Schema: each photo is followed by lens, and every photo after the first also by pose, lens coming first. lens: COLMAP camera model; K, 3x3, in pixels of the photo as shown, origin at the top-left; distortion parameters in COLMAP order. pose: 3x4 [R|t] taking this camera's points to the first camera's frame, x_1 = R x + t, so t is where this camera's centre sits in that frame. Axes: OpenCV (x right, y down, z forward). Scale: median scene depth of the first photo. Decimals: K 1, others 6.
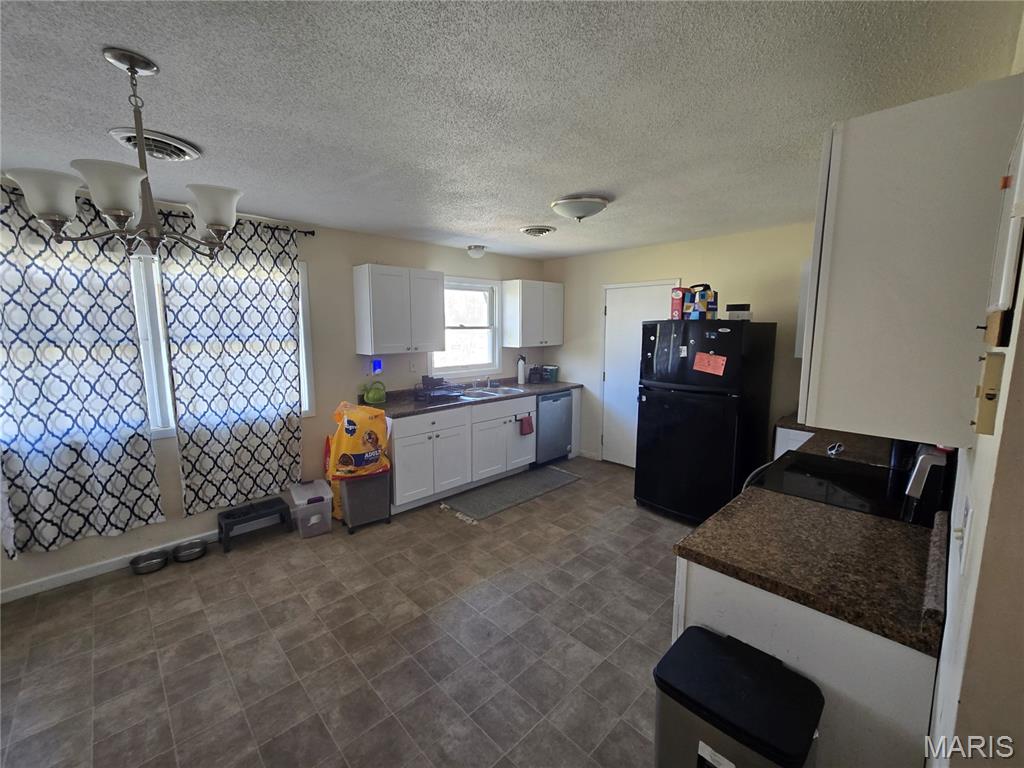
lens RADIAL K [[422.9, 0, 502.8], [0, 422.9, 381.7], [0, 0, 1]] dist [0.000280, 0.000288]
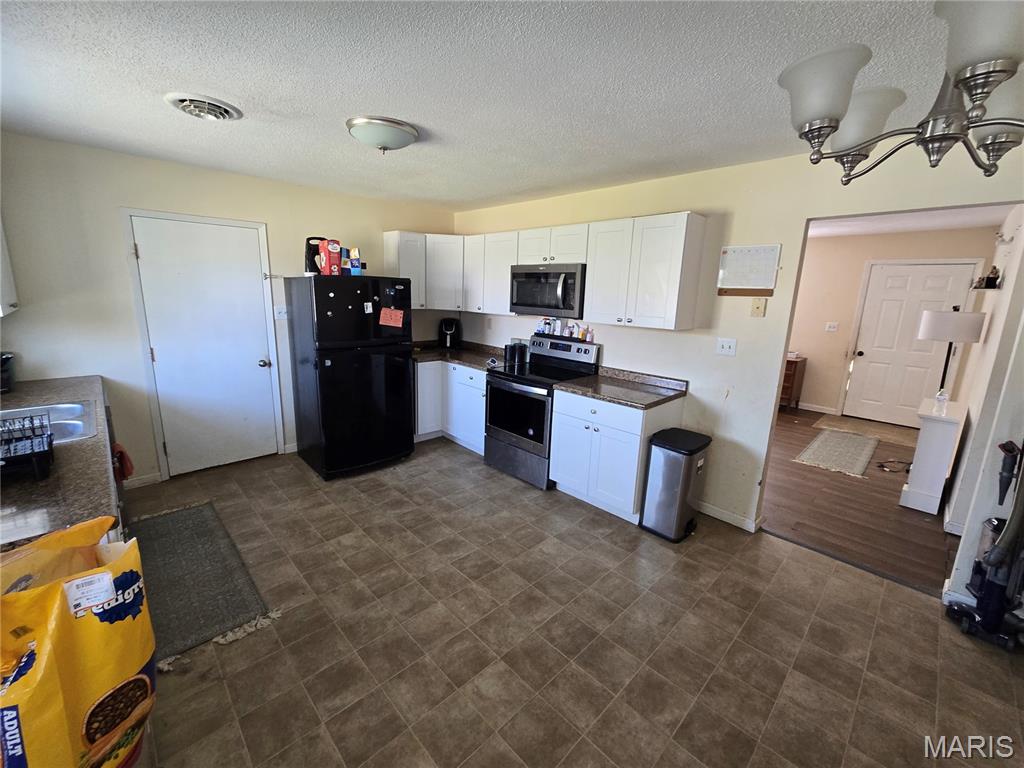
lens RADIAL K [[422.9, 0, 503.2], [0, 422.9, 381.9], [0, 0, 1]] dist [0.000280, 0.000288]
pose [[-0.003312, -0.211880, 0.977290, -0.633155], [0.101962, 0.972130, 0.211107, -0.082974], [-0.994783, 0.100346, 0.018384, 0.702337]]
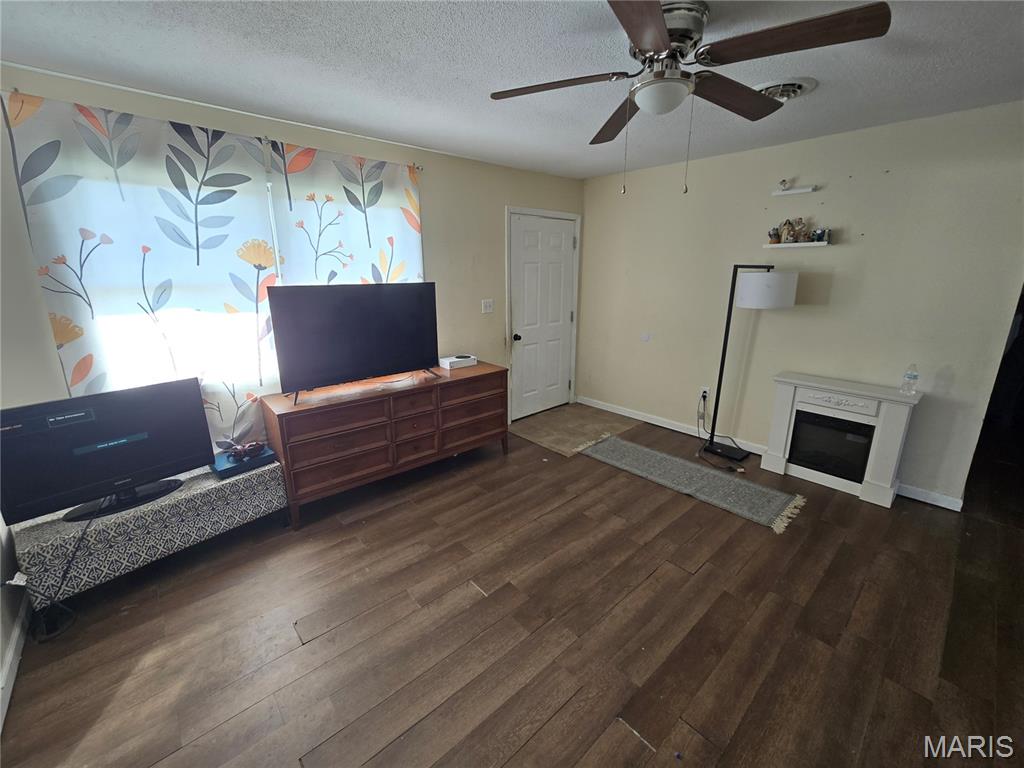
lens RADIAL K [[422.9, 0, 508.8], [0, 422.9, 380.2], [0, 0, 1]] dist [0.000280, 0.000288]
pose [[-0.999021, -0.003661, 0.044097, 1.117083], [0.013388, 0.924852, 0.380092, -0.047998], [-0.042175, 0.380311, -0.923897, 0.499166]]
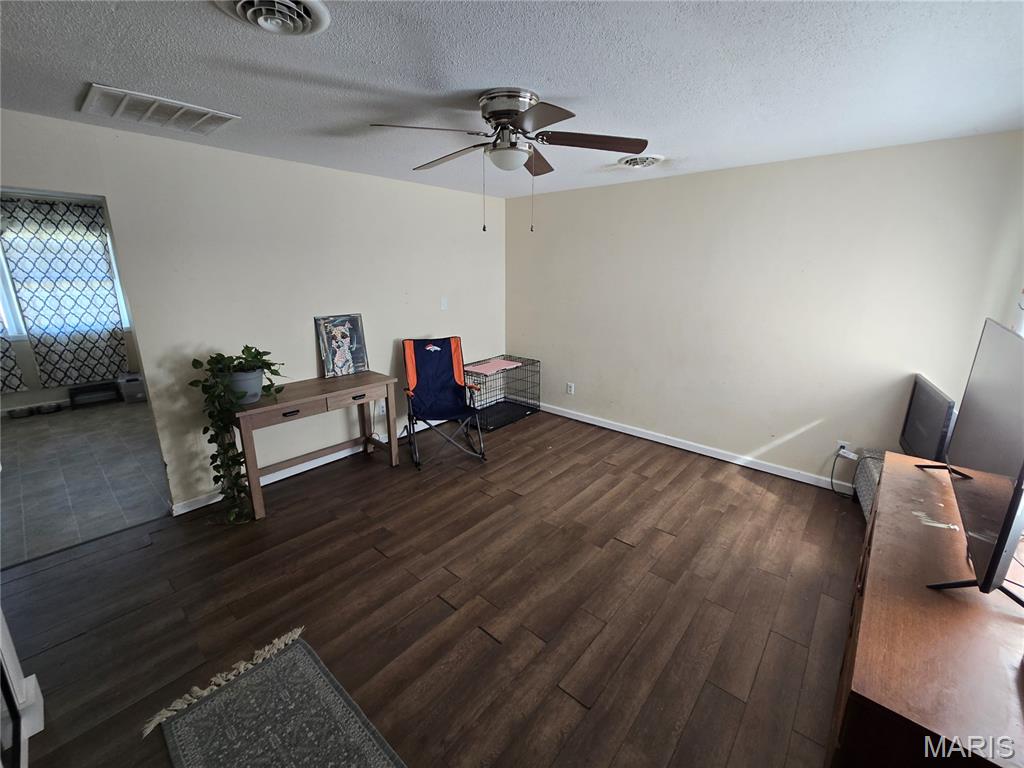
lens RADIAL K [[422.9, 0, 514.4], [0, 422.9, 379.8], [0, 0, 1]] dist [0.000280, 0.000288]
pose [[0.995472, -0.019503, 0.093037, 0.904261], [0.007823, 0.992216, 0.124286, 0.089422], [-0.094737, -0.122995, 0.987875, -0.782141]]
